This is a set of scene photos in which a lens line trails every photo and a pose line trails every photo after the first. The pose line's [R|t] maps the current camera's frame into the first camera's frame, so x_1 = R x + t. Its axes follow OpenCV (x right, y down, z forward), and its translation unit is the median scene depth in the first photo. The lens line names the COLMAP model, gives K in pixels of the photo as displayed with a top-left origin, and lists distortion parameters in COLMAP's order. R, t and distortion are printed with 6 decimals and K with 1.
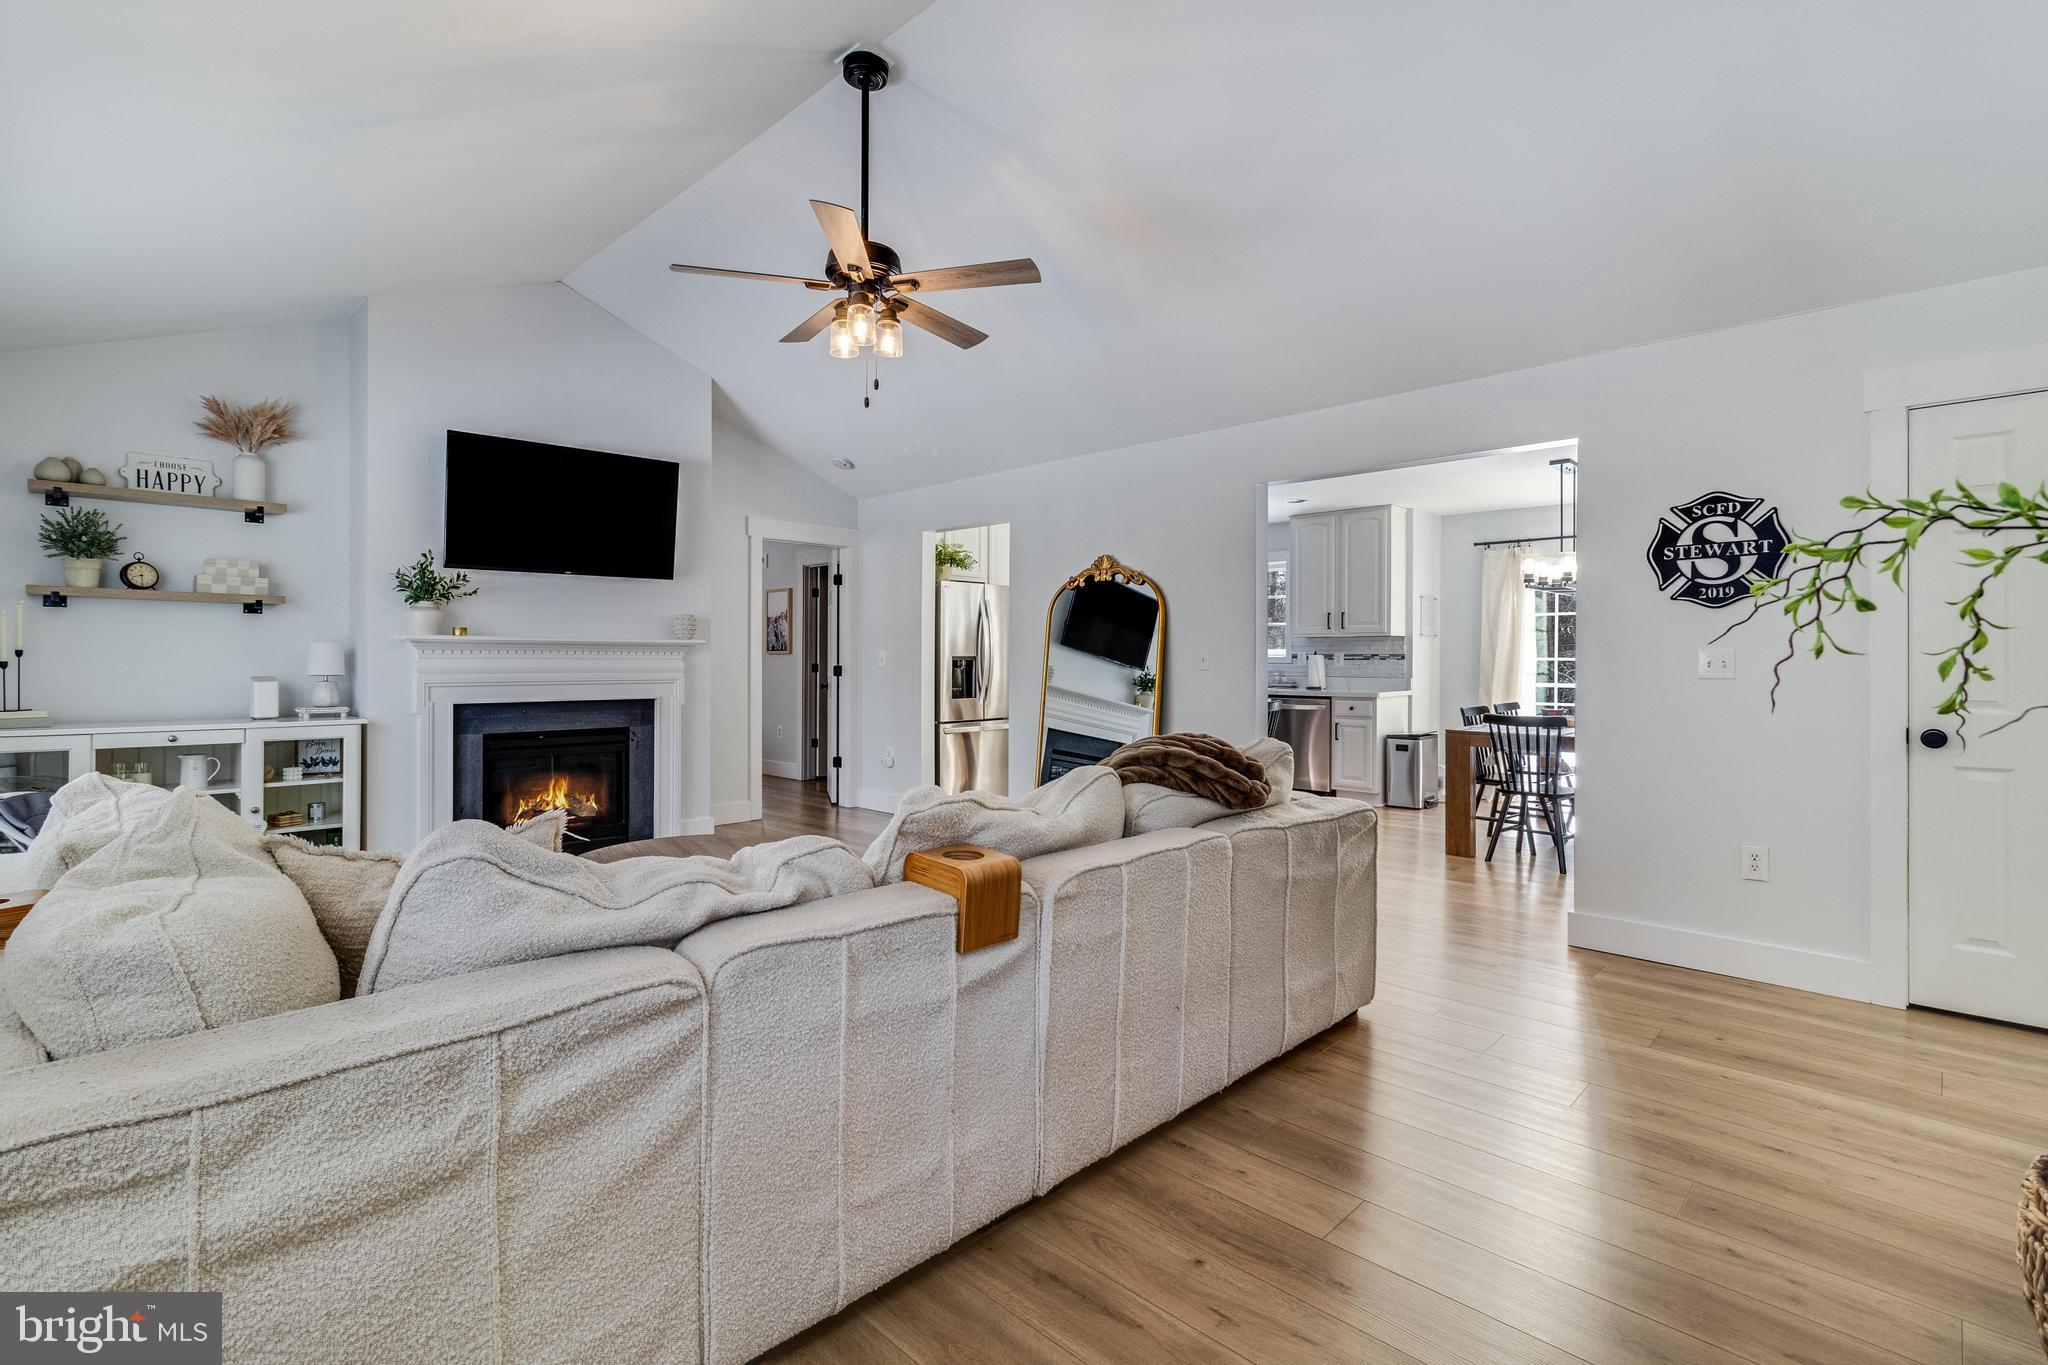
lens RADIAL K [[949.2, 0, 1024.4], [0, 949.2, 662.8], [0, 0, 1]] dist [0.000359, 0.000865]
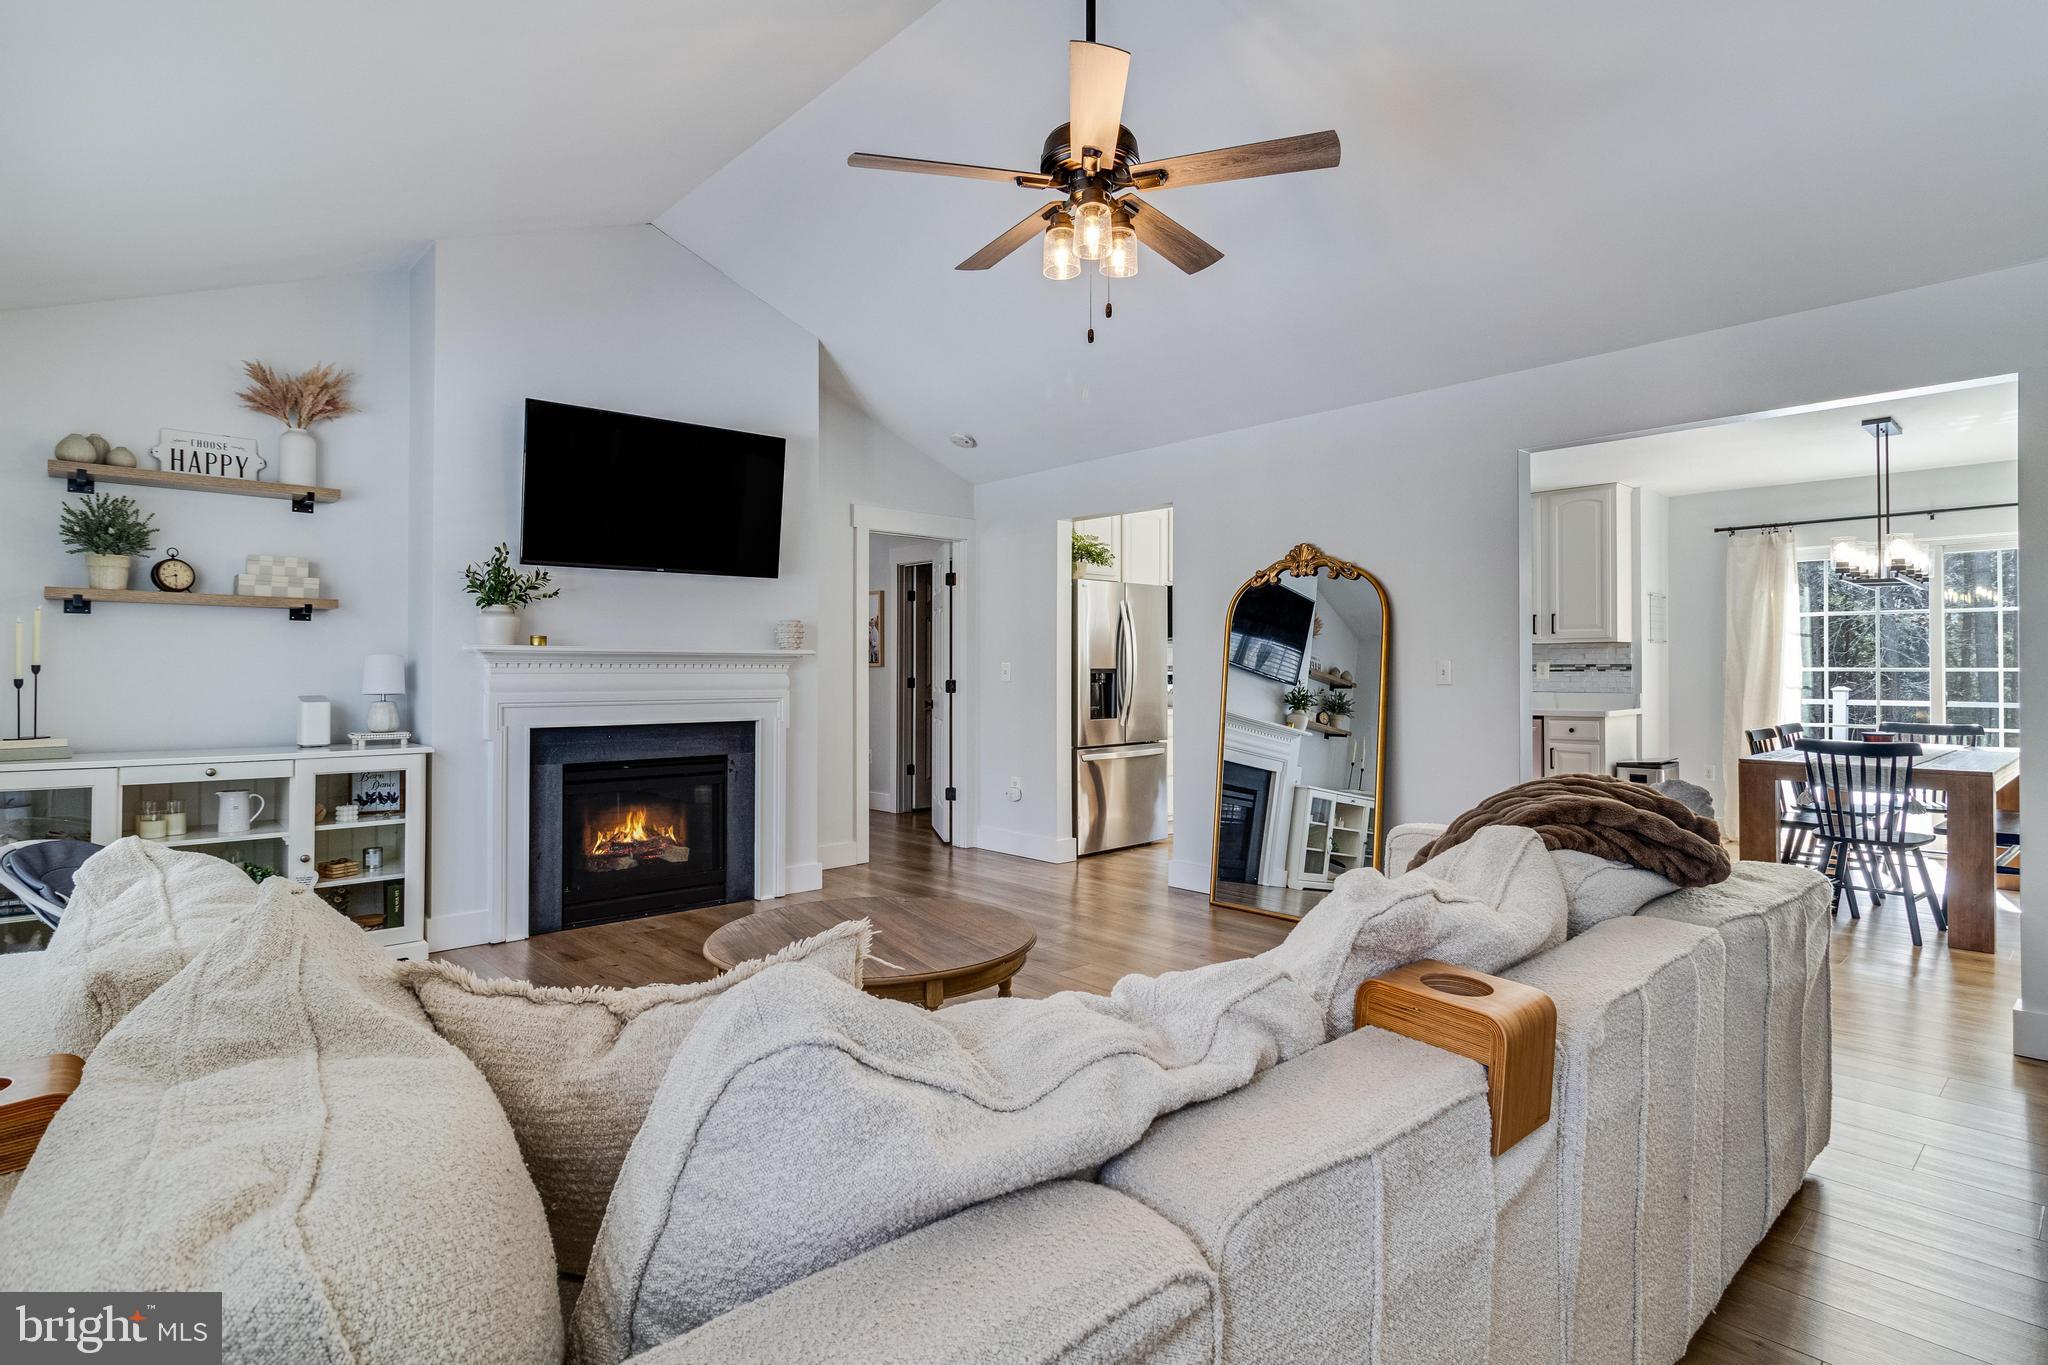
lens RADIAL K [[1035.8, 0, 1025.5], [0, 1035.8, 661.8], [0, 0, 1]] dist [-0.000453, -0.000628]
pose [[0.998658, -0.003998, -0.051639, -0.126618], [0.003299, 0.999902, -0.013617, -0.000919], [0.051688, 0.013429, 0.998573, 0.121688]]
